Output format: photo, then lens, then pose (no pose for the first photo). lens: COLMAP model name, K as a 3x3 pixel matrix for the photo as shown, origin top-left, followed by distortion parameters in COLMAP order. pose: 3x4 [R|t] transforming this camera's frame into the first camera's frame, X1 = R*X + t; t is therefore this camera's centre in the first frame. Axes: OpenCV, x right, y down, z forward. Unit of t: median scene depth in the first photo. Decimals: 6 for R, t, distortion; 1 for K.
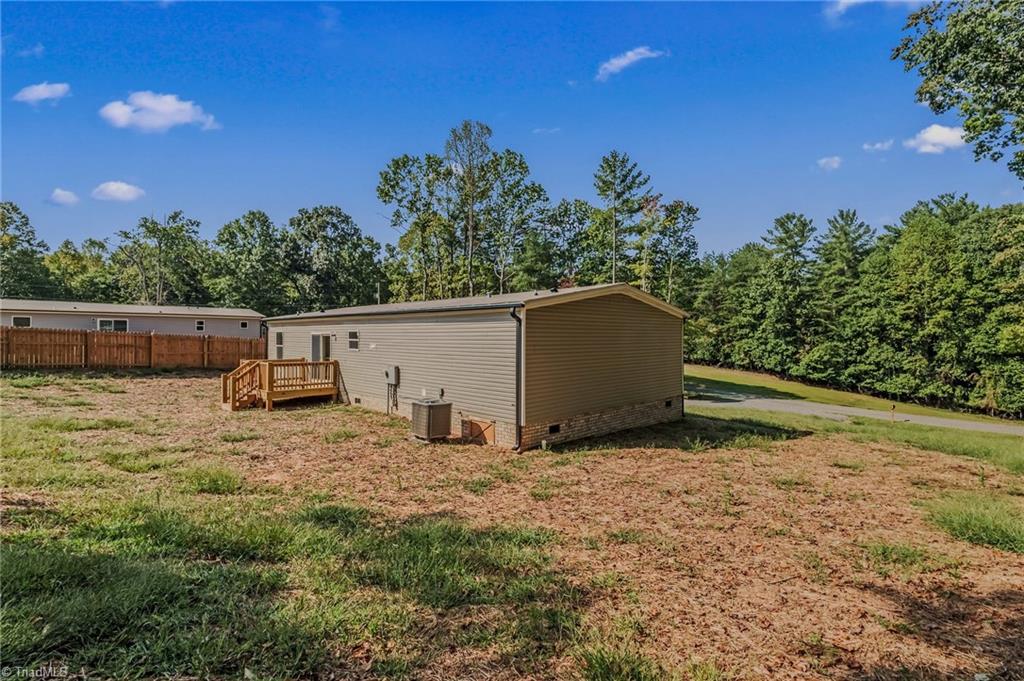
lens RADIAL K [[474.4, 0, 518.5], [0, 474.4, 339.3], [0, 0, 1]] dist [-0.005309, -0.000532]
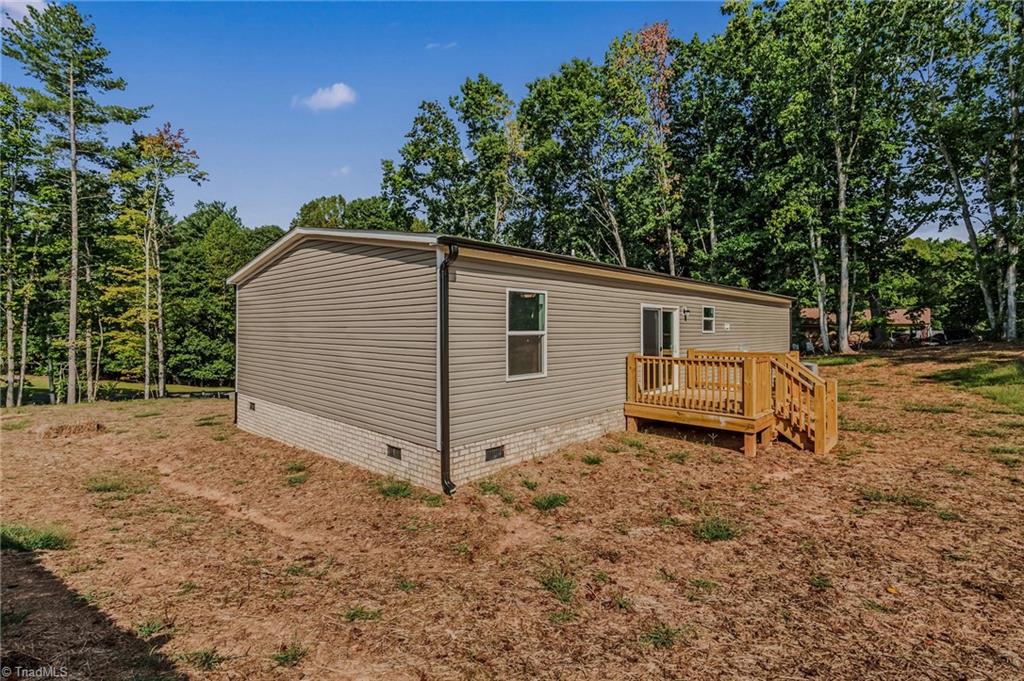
lens RADIAL K [[474.4, 0, 514.1], [0, 474.4, 333.2], [0, 0, 1]] dist [-0.005309, -0.000532]
pose [[-0.013405, -0.011167, 0.999848, -0.302039], [0.006614, 0.999915, 0.011257, 0.003687], [-0.999888, 0.006764, -0.013330, 0.361927]]
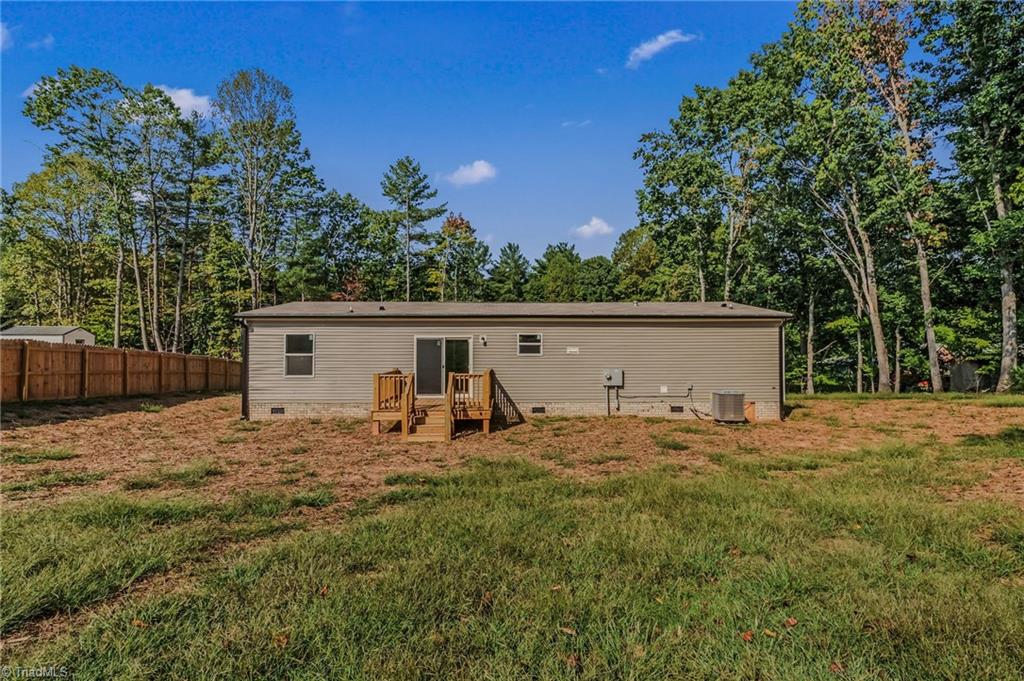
lens RADIAL K [[474.4, 0, 520.5], [0, 474.4, 339.7], [0, 0, 1]] dist [-0.005309, -0.000532]
pose [[0.691366, 0.000064, 0.722504, -0.277998], [0.007604, 0.999944, -0.007365, 0.000001], [-0.722464, 0.010586, 0.691327, 0.105919]]
